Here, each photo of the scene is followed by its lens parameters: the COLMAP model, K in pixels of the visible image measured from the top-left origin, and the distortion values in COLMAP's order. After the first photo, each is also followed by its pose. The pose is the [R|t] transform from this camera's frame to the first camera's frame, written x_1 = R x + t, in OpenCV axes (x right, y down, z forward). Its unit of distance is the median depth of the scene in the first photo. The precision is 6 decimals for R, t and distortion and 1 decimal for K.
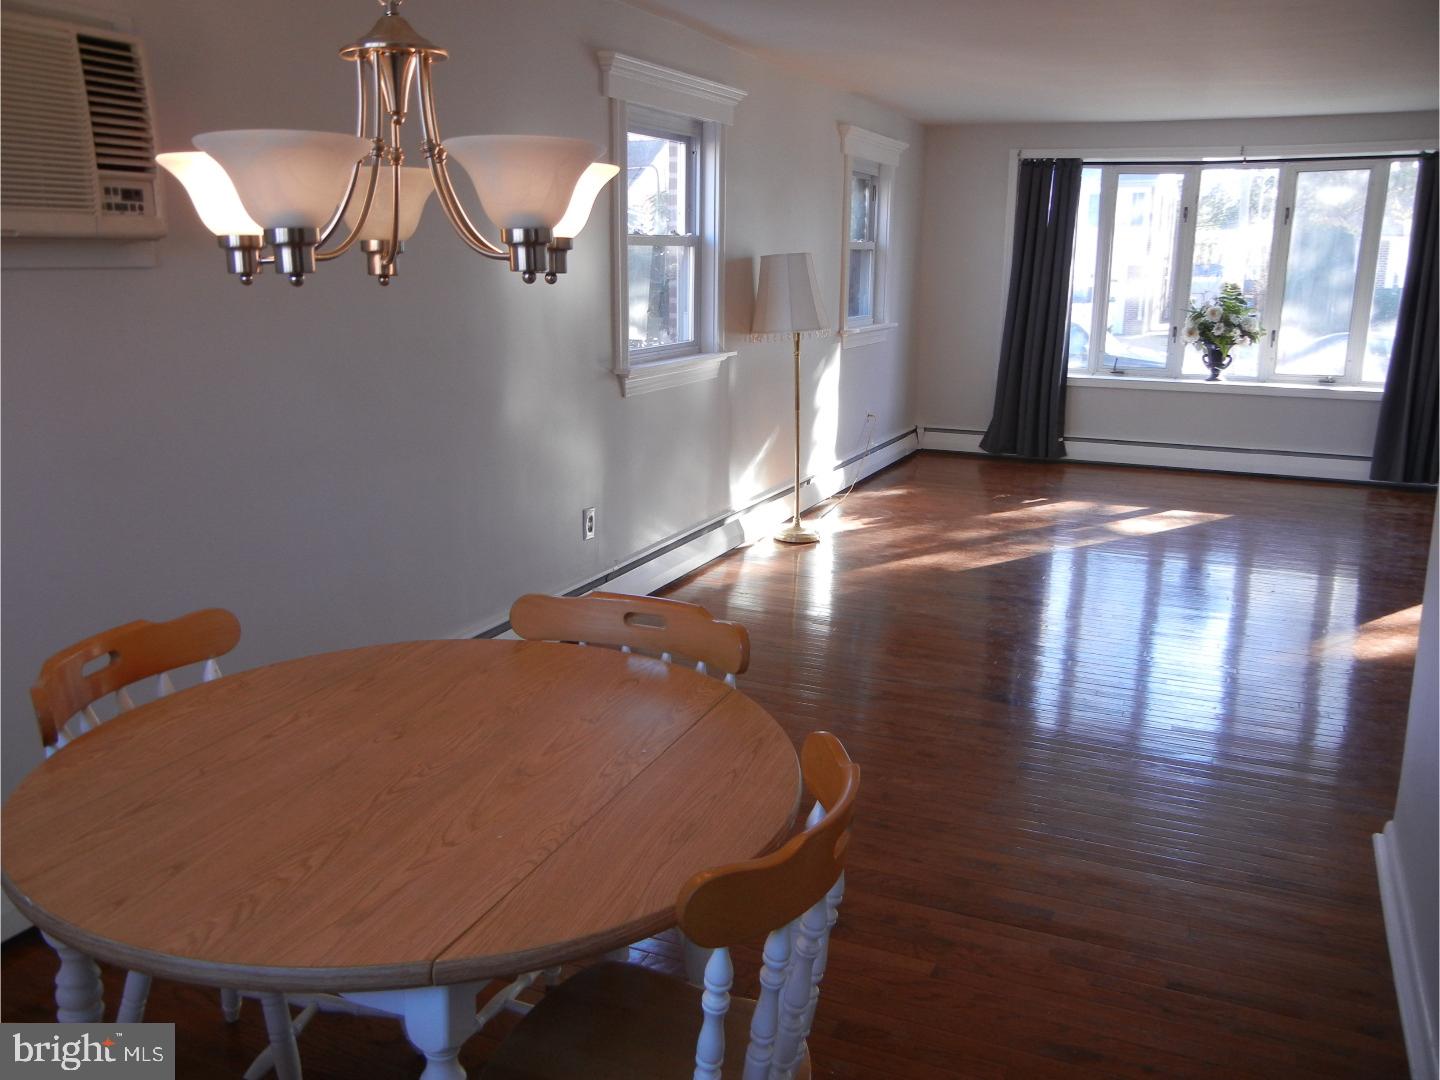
lens RADIAL K [[1240.5, 0, 720.0], [0, 1240.5, 540.0], [0, 0, 1]] dist [-0.009094, -0.003074]
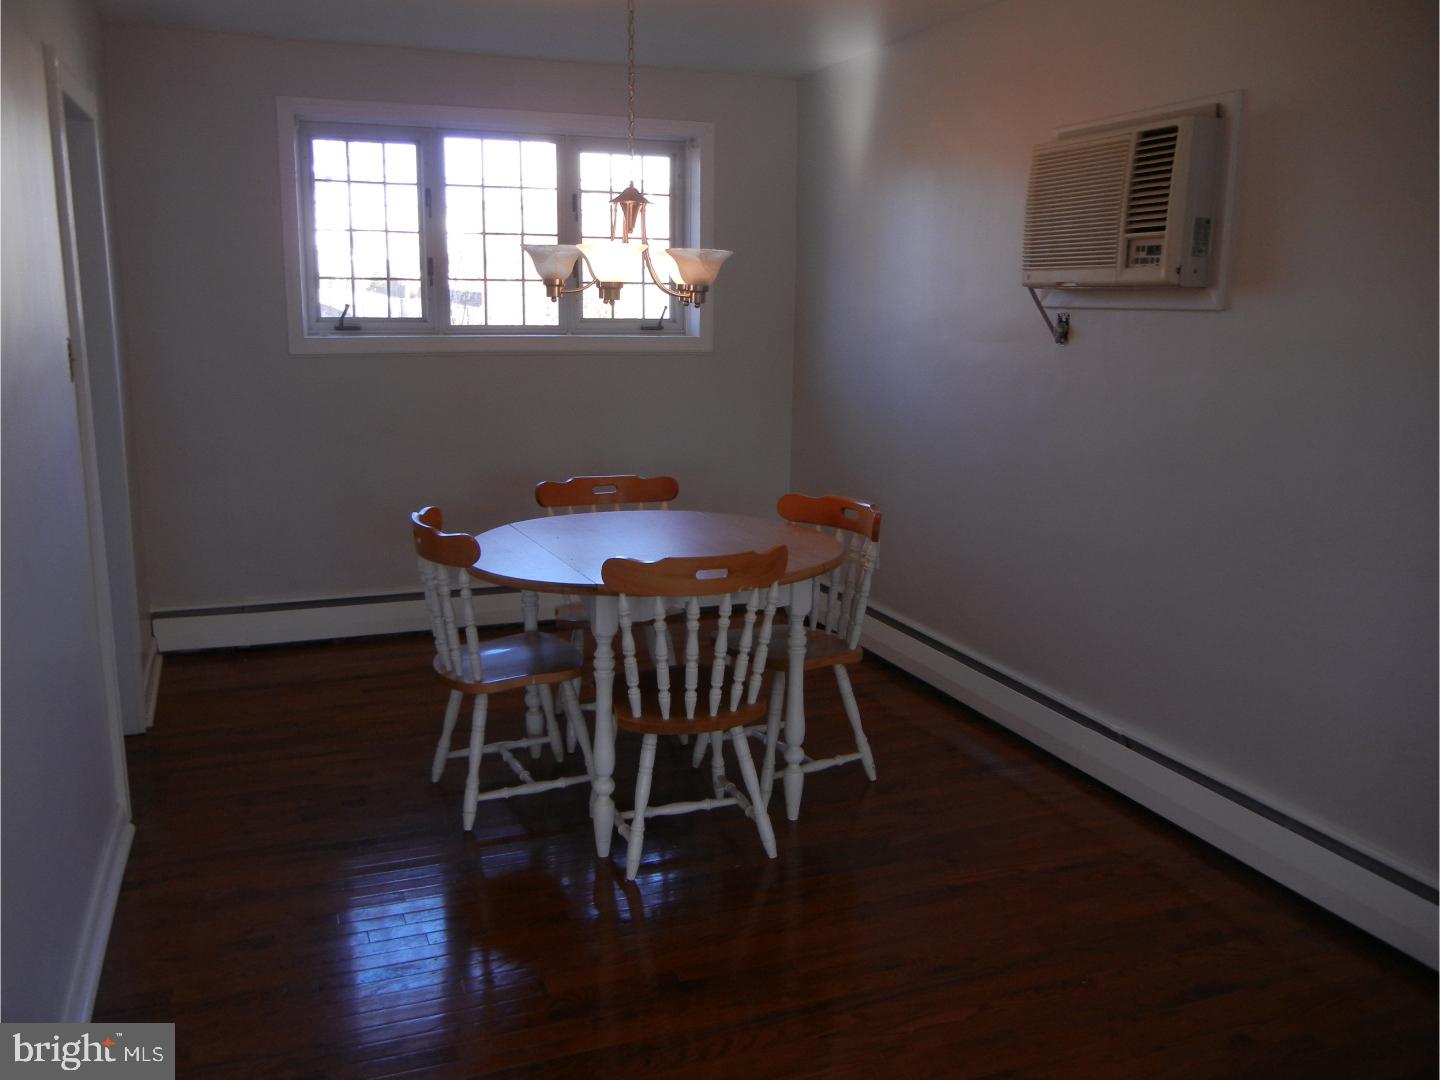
lens RADIAL K [[1240.5, 0, 720.0], [0, 1240.5, 540.0], [0, 0, 1]] dist [-0.009094, -0.003074]
pose [[-0.720615, 0.128219, -0.681376, 0.735707], [-0.160314, 0.925306, 0.343668, -0.373132], [0.674546, 0.356887, -0.646234, 1.639211]]
